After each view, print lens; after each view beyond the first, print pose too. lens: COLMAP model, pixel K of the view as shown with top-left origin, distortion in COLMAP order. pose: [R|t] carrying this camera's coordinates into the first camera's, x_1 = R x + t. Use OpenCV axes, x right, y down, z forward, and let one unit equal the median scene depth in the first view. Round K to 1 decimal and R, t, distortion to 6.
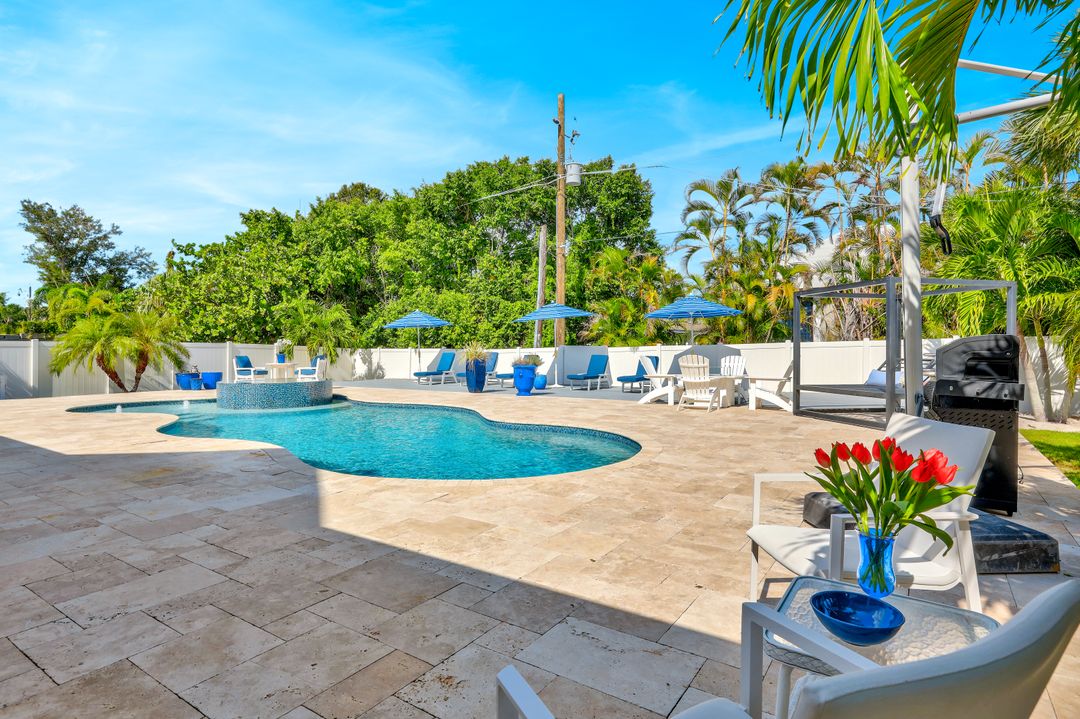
lens RADIAL K [[562.2, 0, 540.0], [0, 562.2, 359.5], [0, 0, 1]] dist [-0.002306, -0.000350]
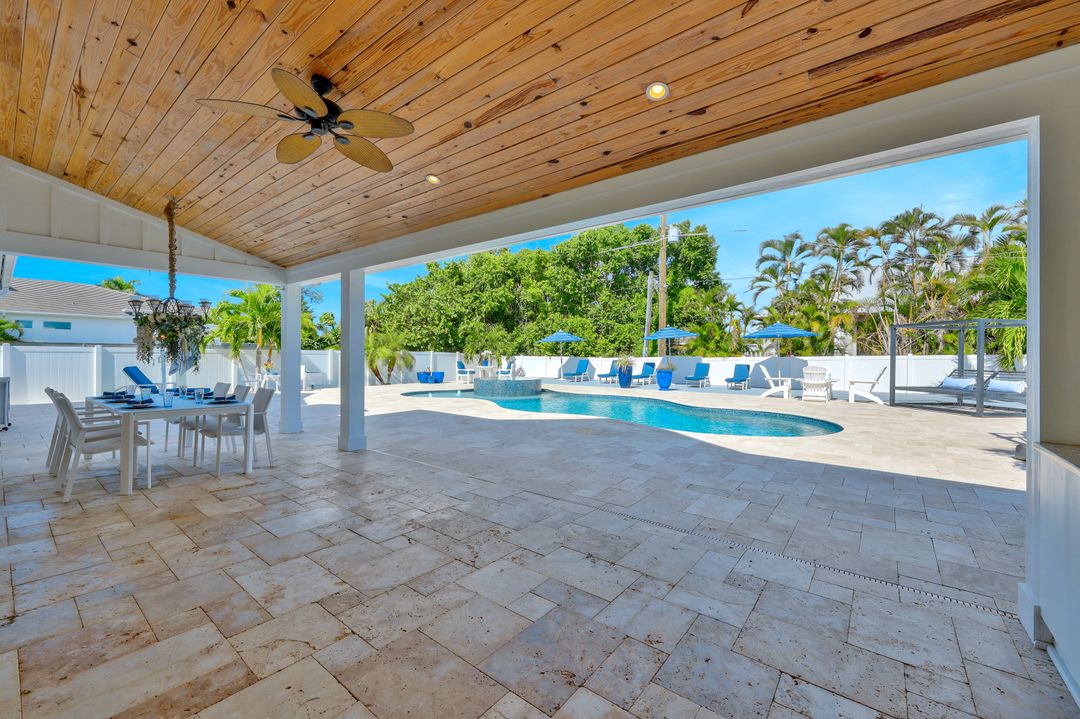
lens RADIAL K [[433.8, 0, 533.6], [0, 433.8, 355.5], [0, 0, 1]] dist [-0.000163, 0.000304]
pose [[0.997085, 0.009693, -0.075683, -0.190899], [-0.010948, 0.999809, -0.016176, -0.003923], [0.075512, 0.016958, 0.997001, -0.107755]]
